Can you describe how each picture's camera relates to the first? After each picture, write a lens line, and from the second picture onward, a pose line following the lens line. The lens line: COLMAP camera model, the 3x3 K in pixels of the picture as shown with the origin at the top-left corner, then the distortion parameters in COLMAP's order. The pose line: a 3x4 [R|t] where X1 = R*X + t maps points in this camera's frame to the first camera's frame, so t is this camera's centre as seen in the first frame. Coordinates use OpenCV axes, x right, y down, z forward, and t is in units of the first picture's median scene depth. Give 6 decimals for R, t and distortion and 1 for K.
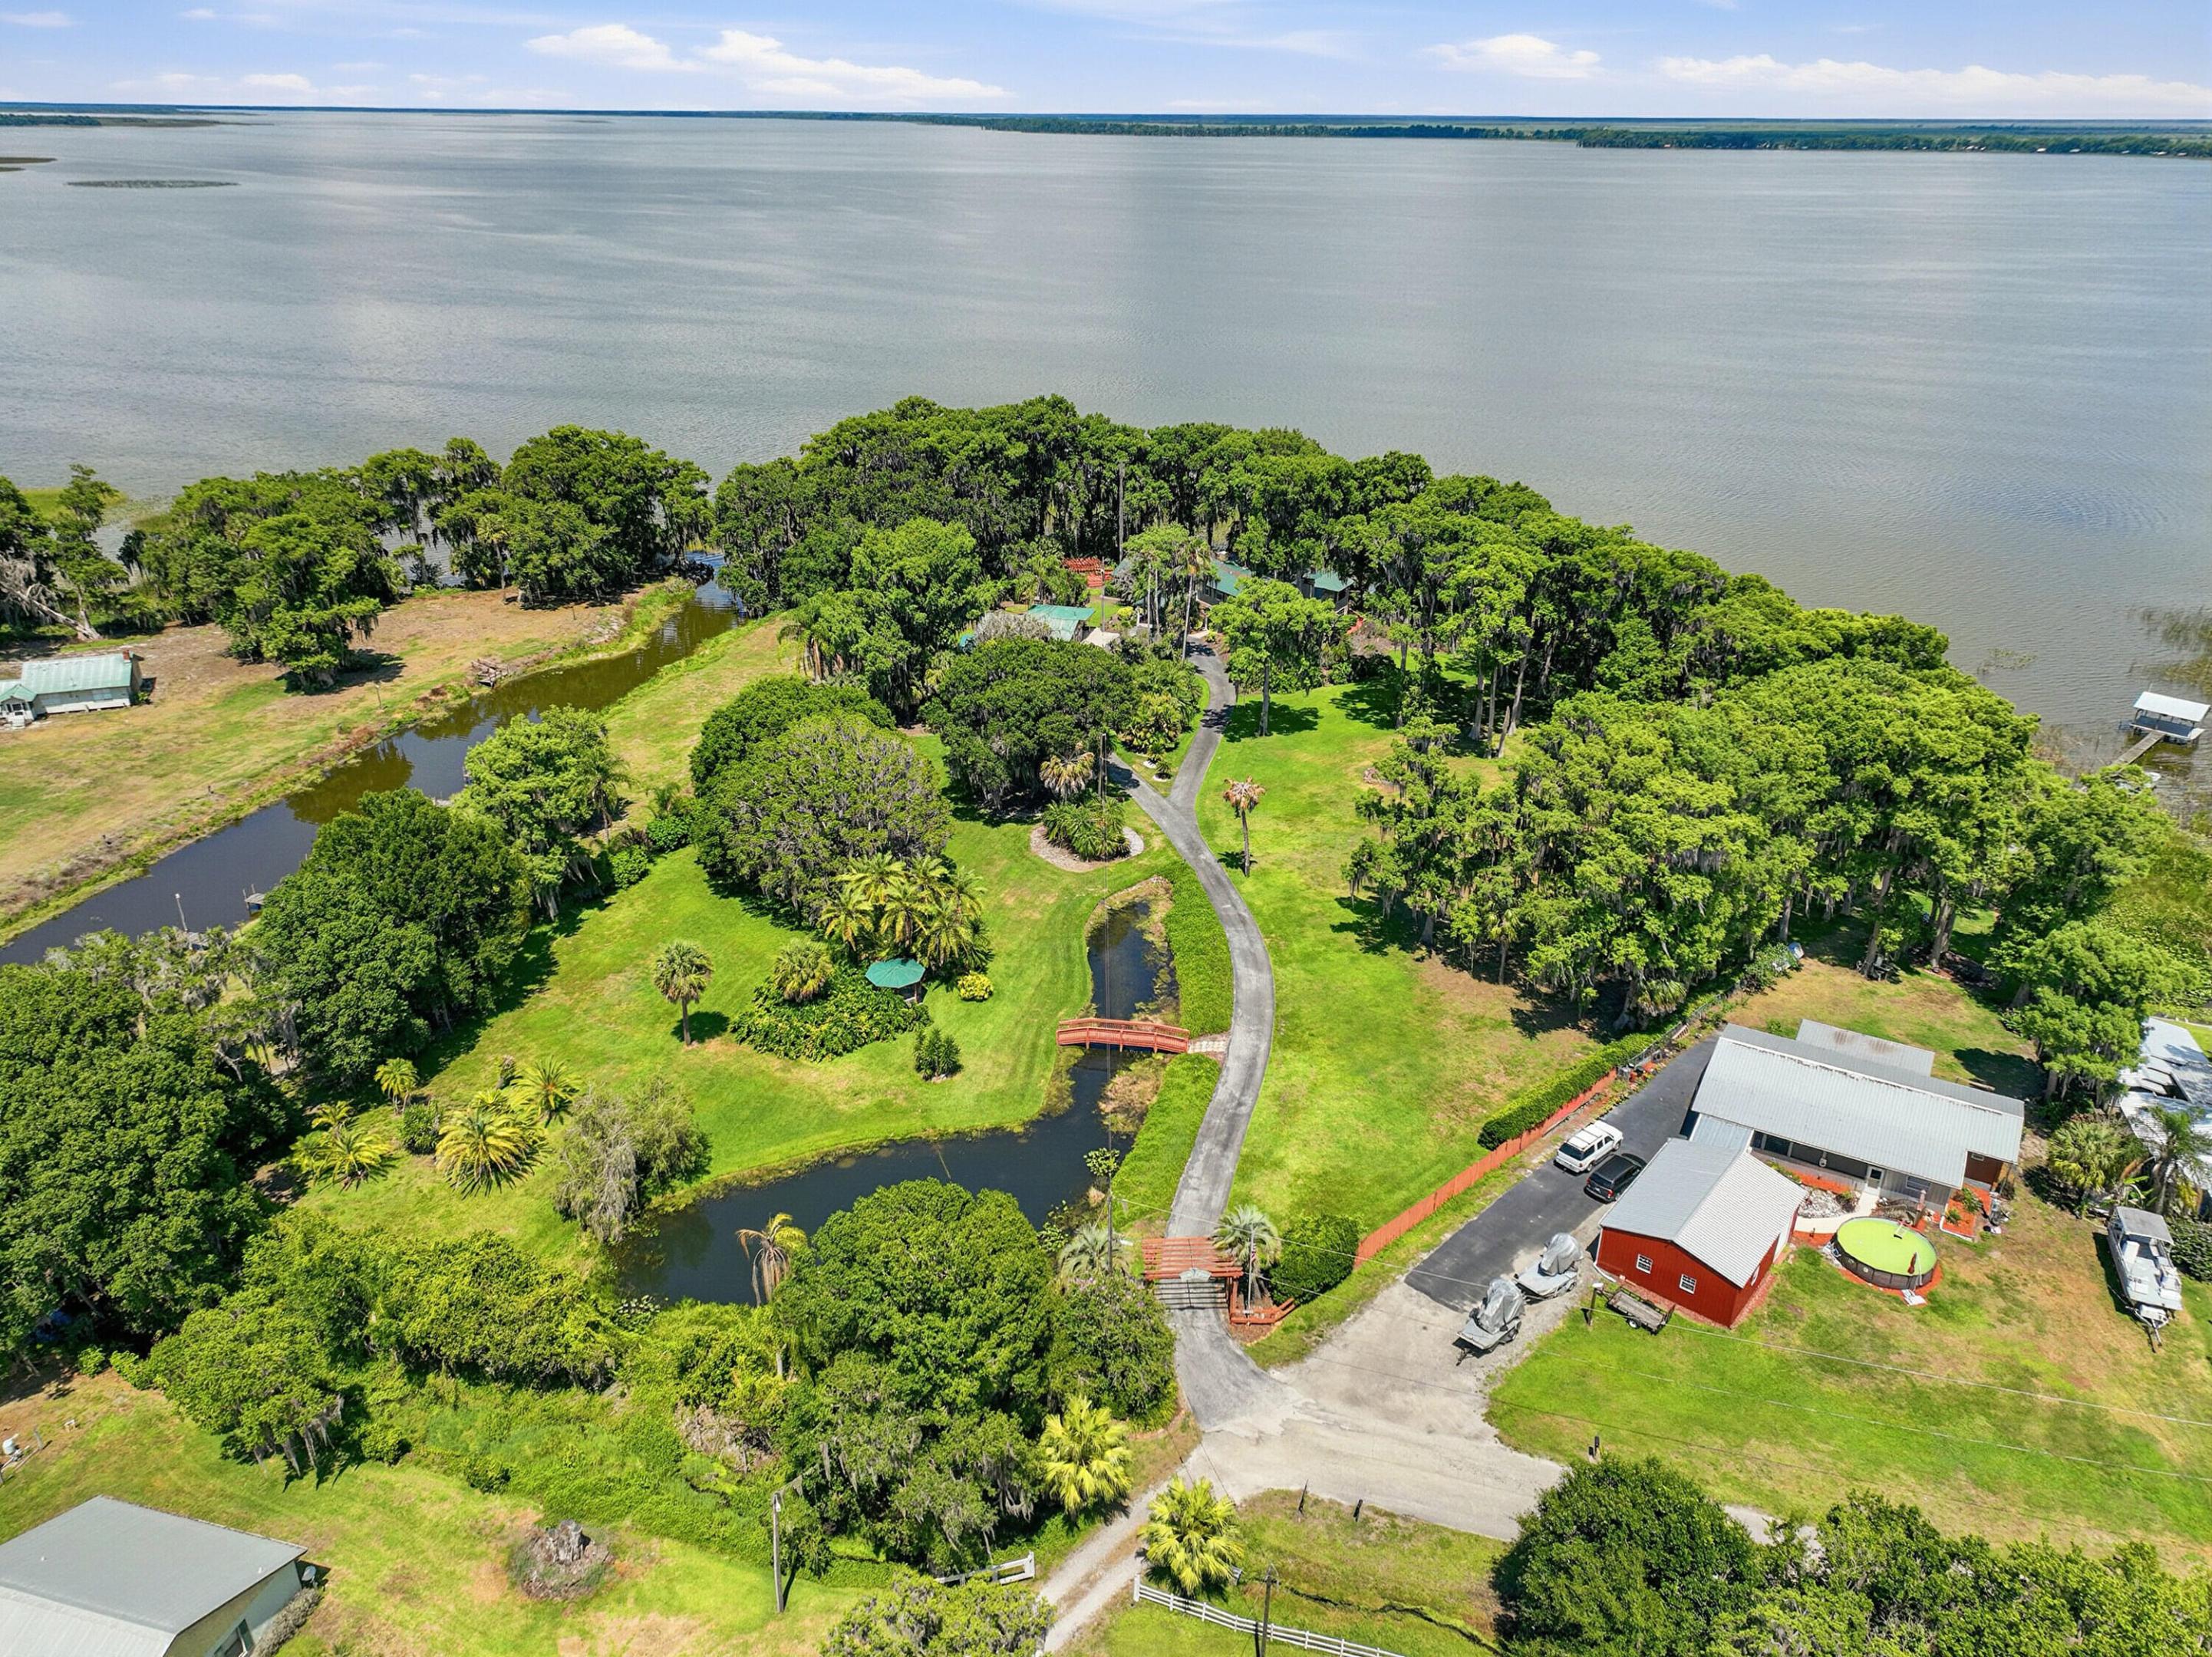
lens RADIAL K [[1548.5, 0, 1106.0], [0, 1548.5, 828.5], [0, 0, 1]] dist [0.006522, 0.003144]
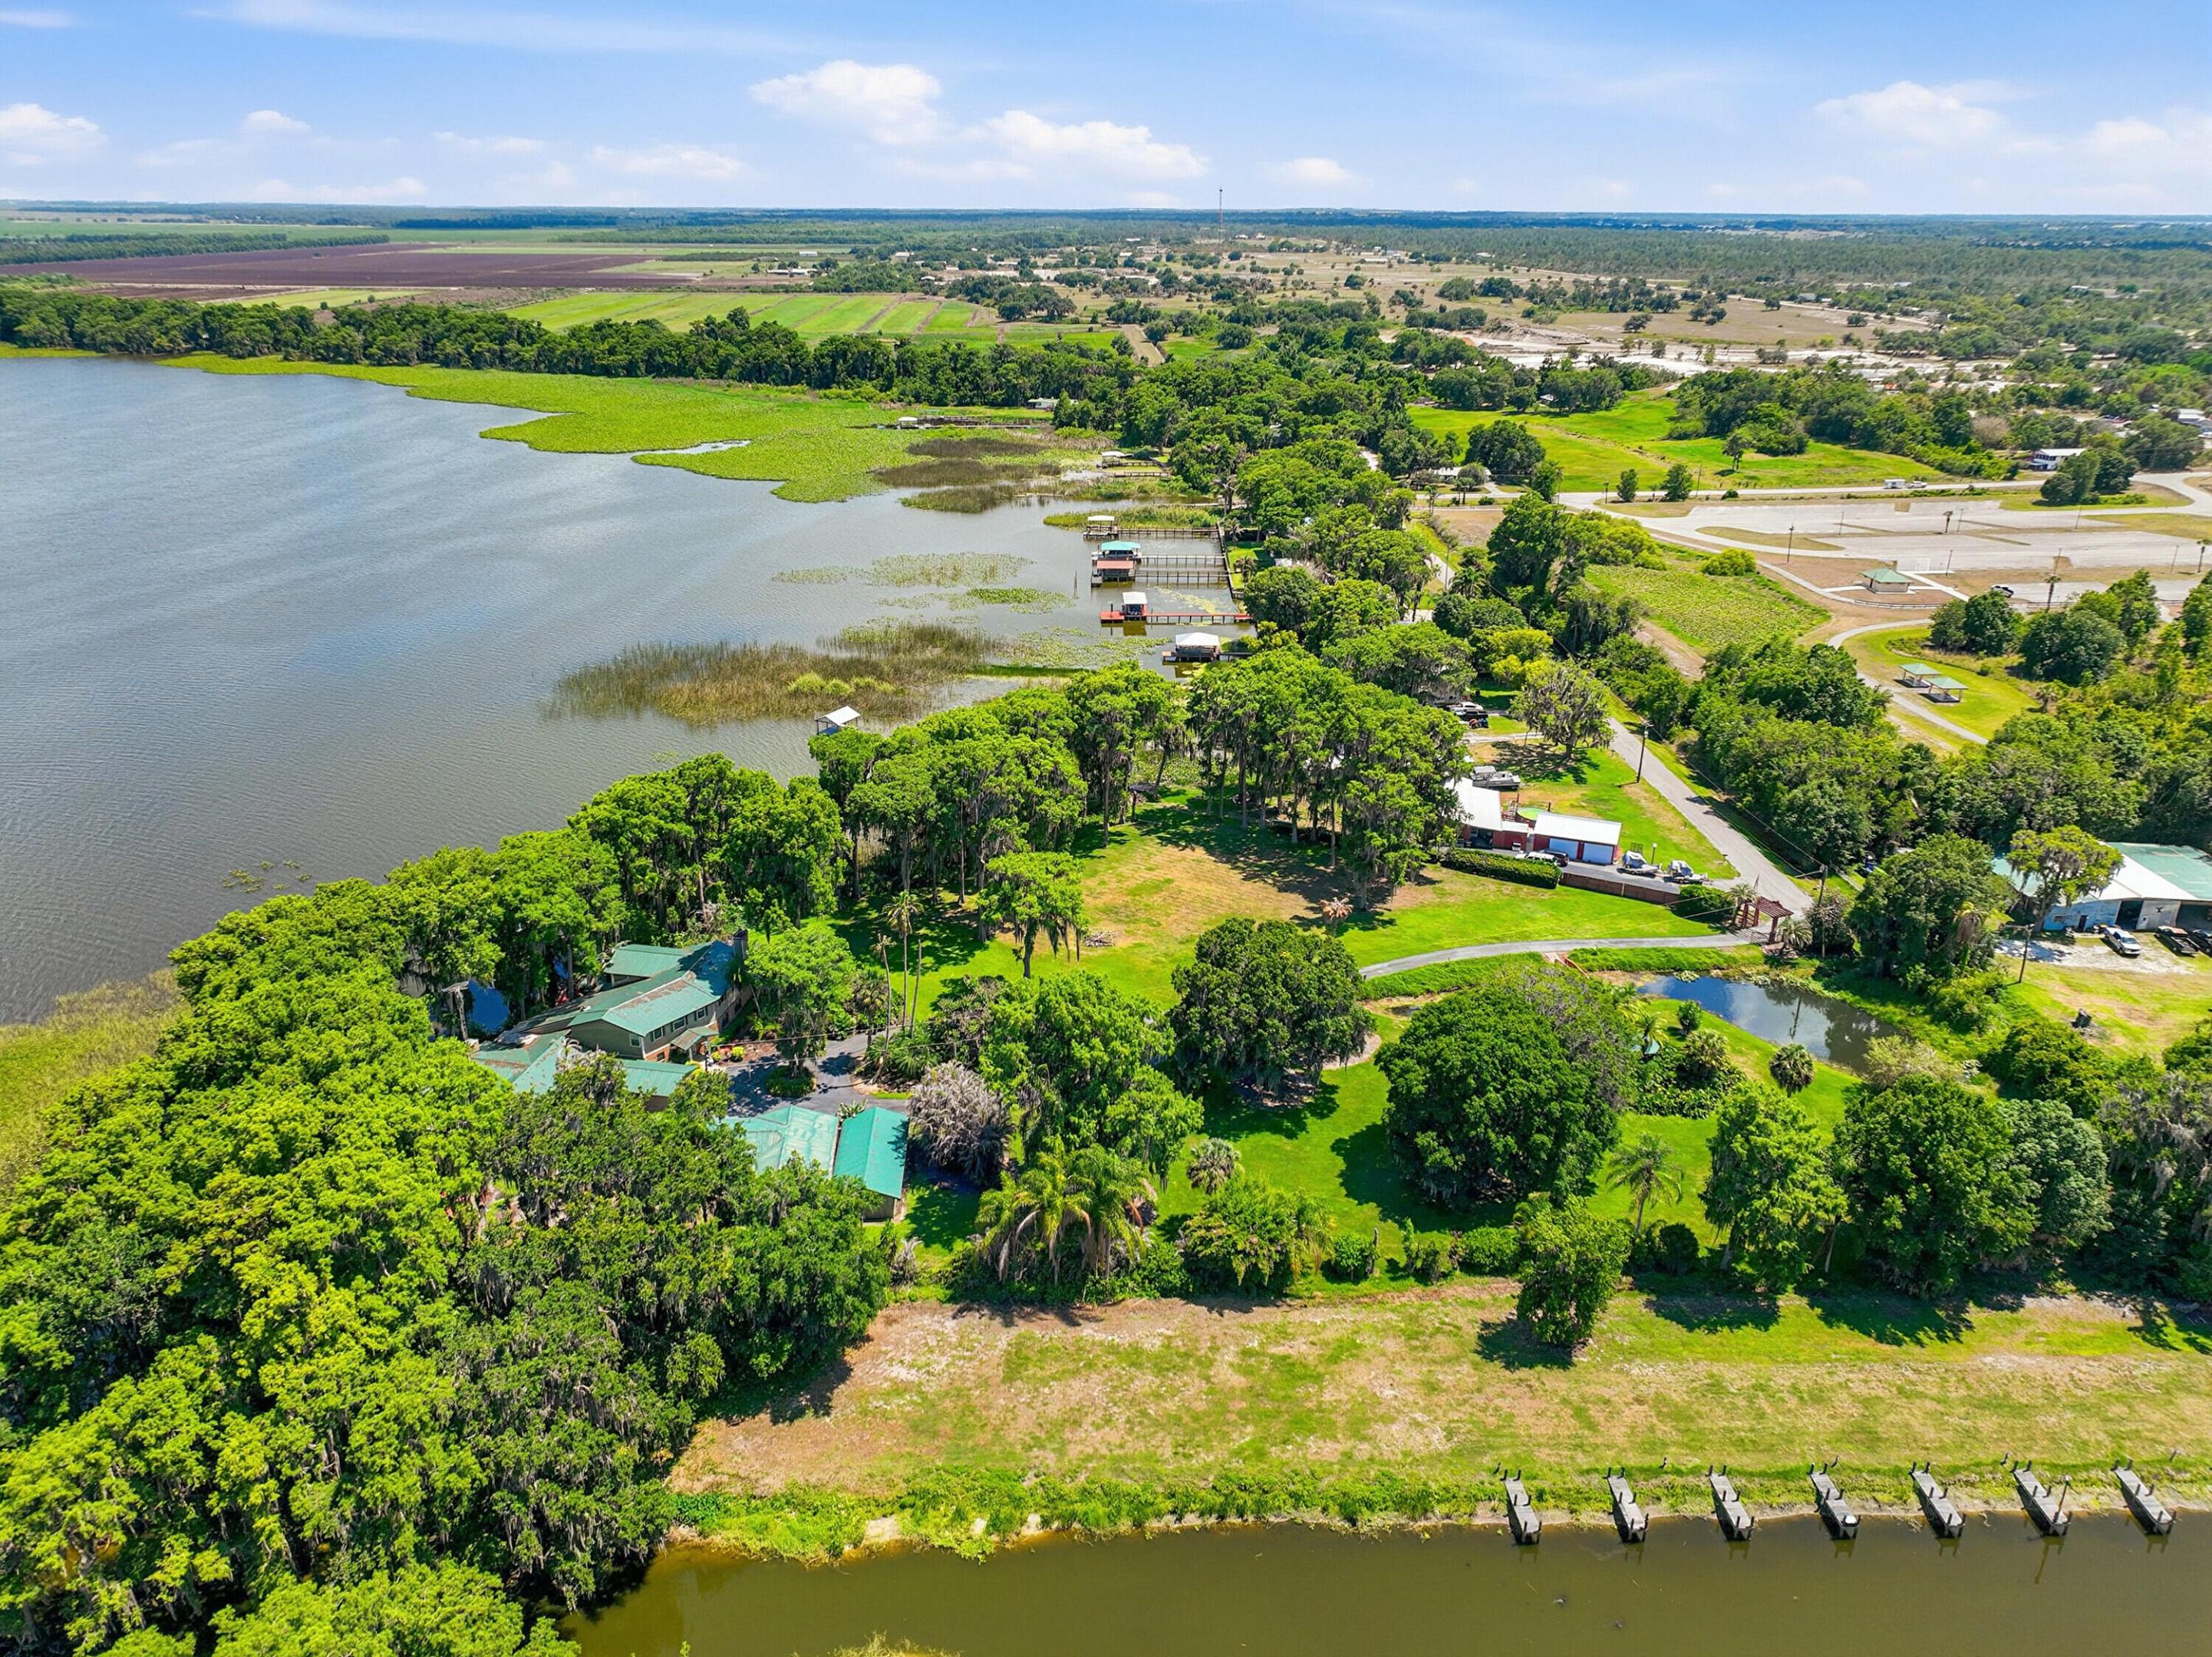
lens RADIAL K [[1548.5, 0, 1106.0], [0, 1548.5, 828.5], [0, 0, 1]] dist [0.006522, 0.003144]
pose [[-0.323847, -0.363427, 0.873524, -1.053079], [0.392800, 0.788300, 0.473595, -0.842027], [-0.860716, 0.496492, -0.112535, 1.392280]]
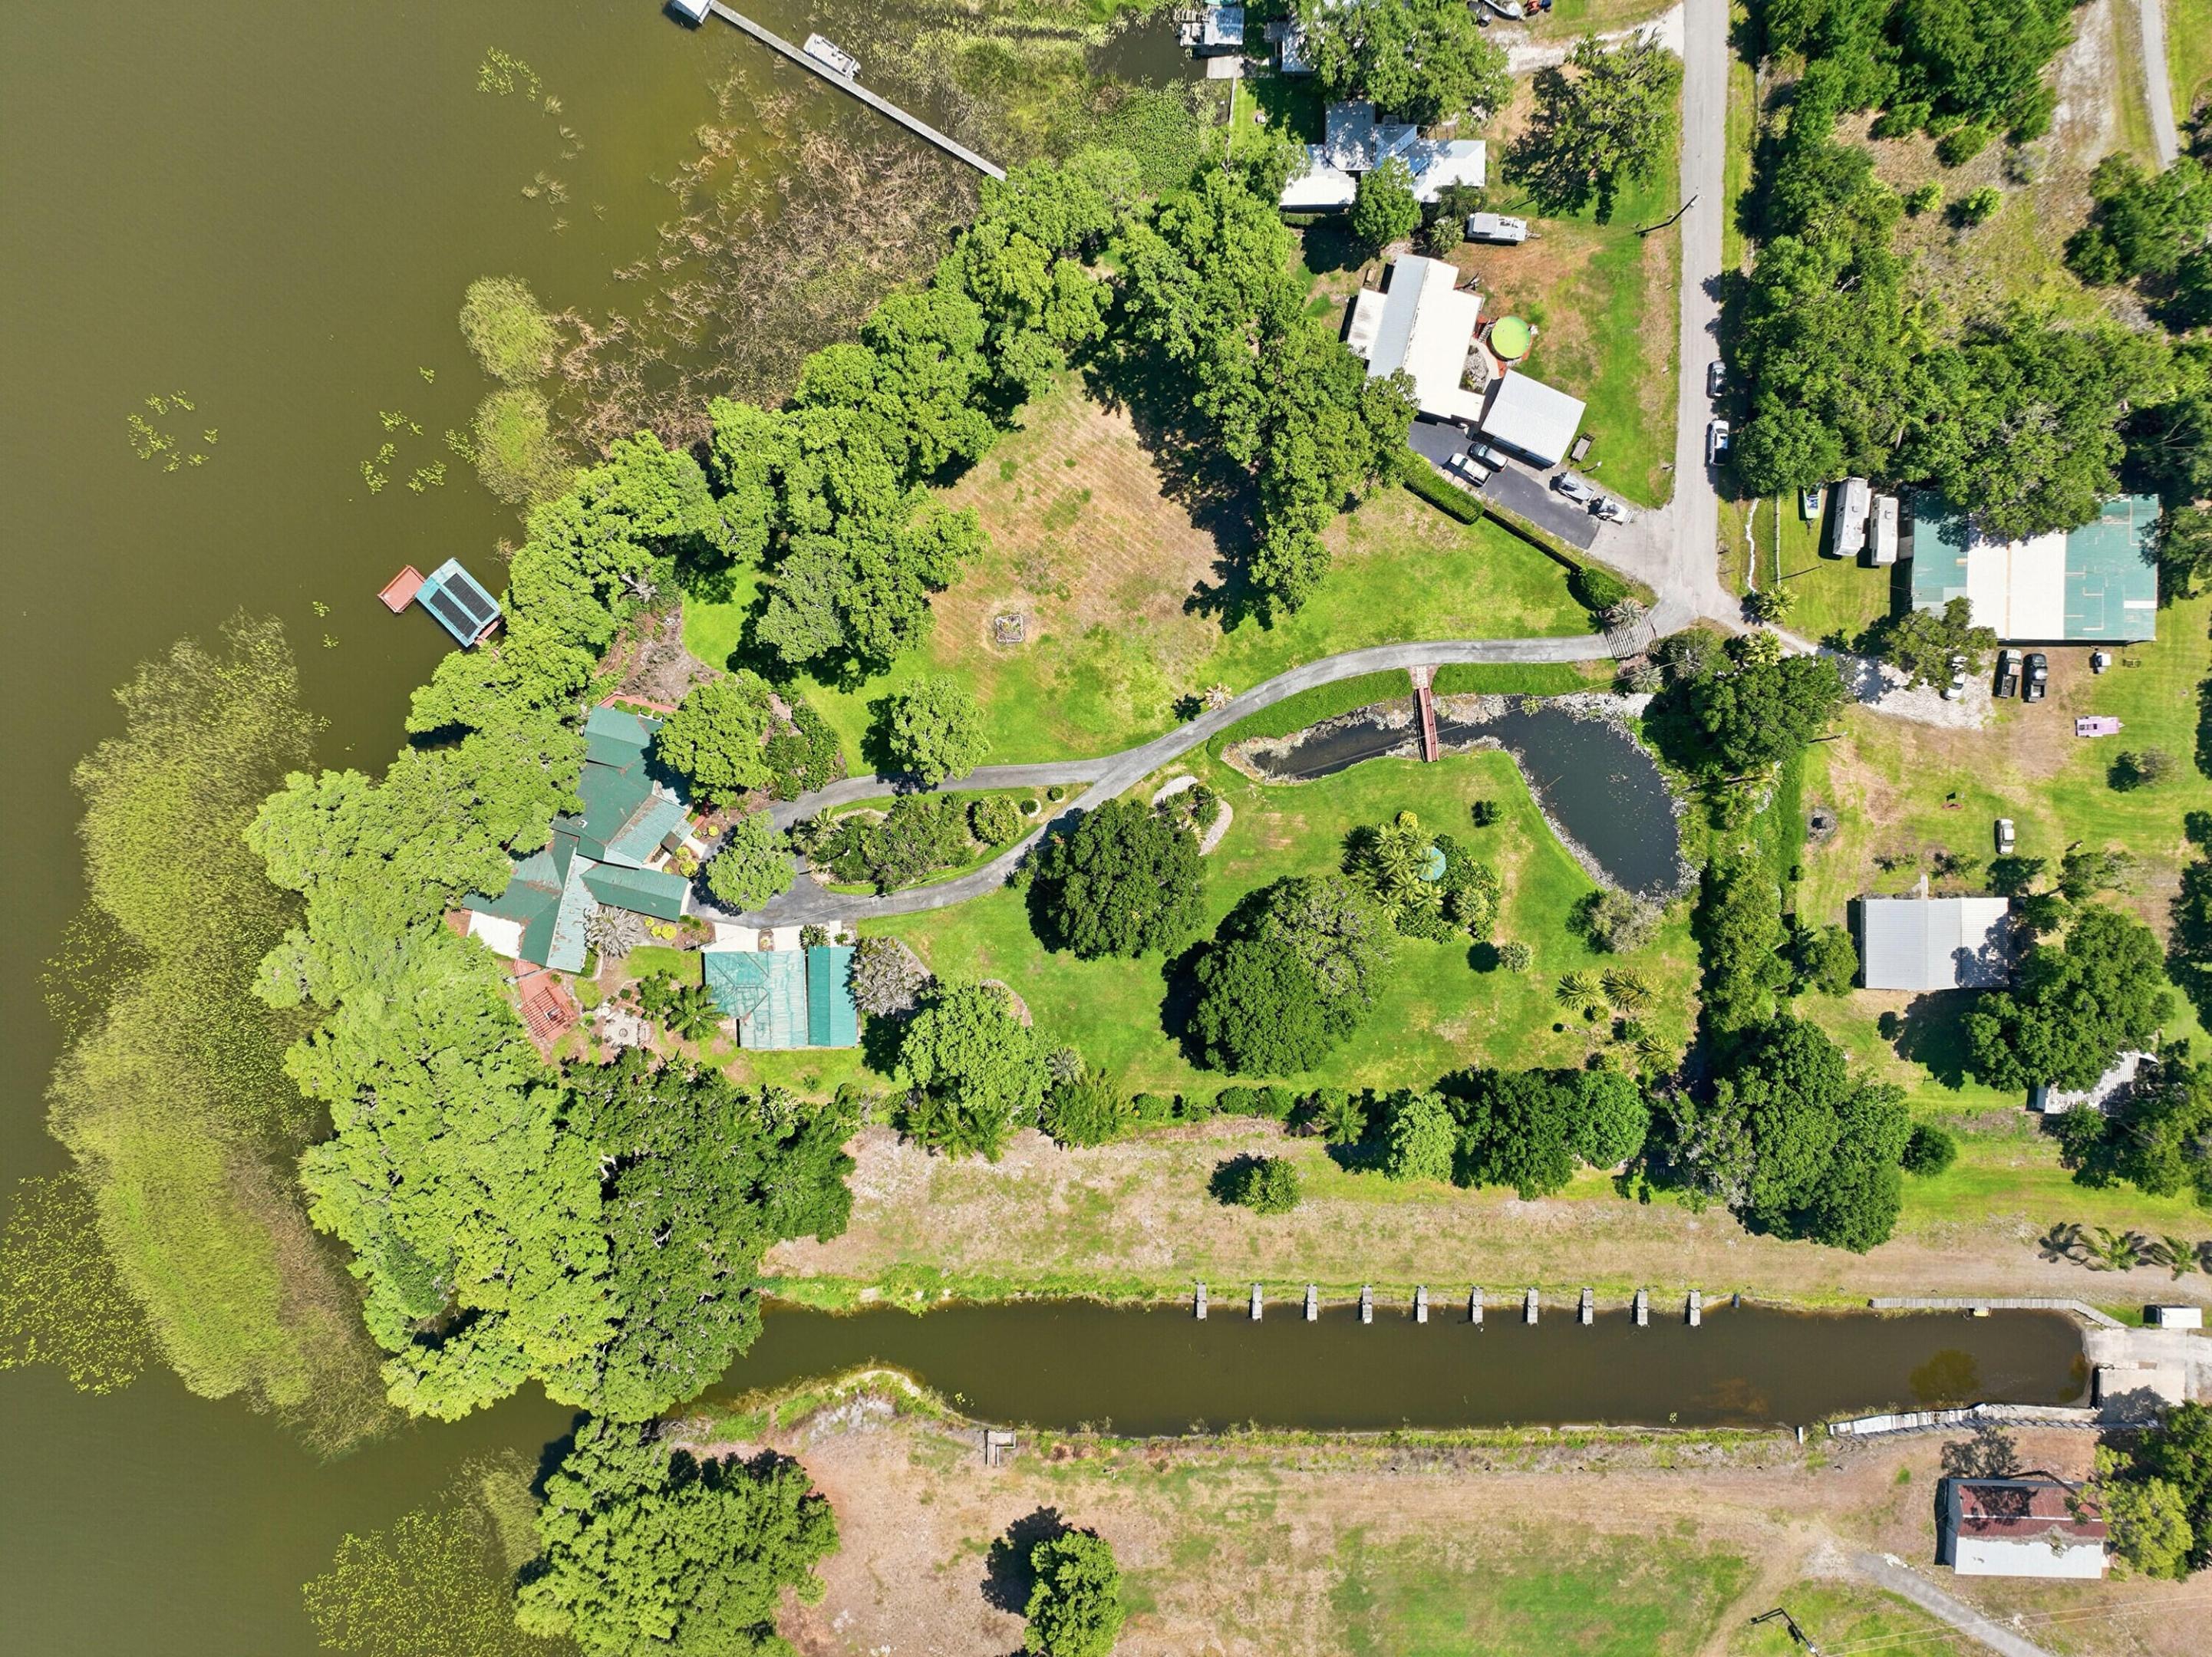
lens RADIAL K [[1548.5, 0, 1106.0], [0, 1548.5, 828.5], [0, 0, 1]] dist [0.006522, 0.003144]
pose [[-0.277244, -0.960619, -0.018604, 0.029935], [0.404304, -0.134208, 0.904724, -1.509024], [-0.871593, 0.243307, 0.425591, 0.548566]]
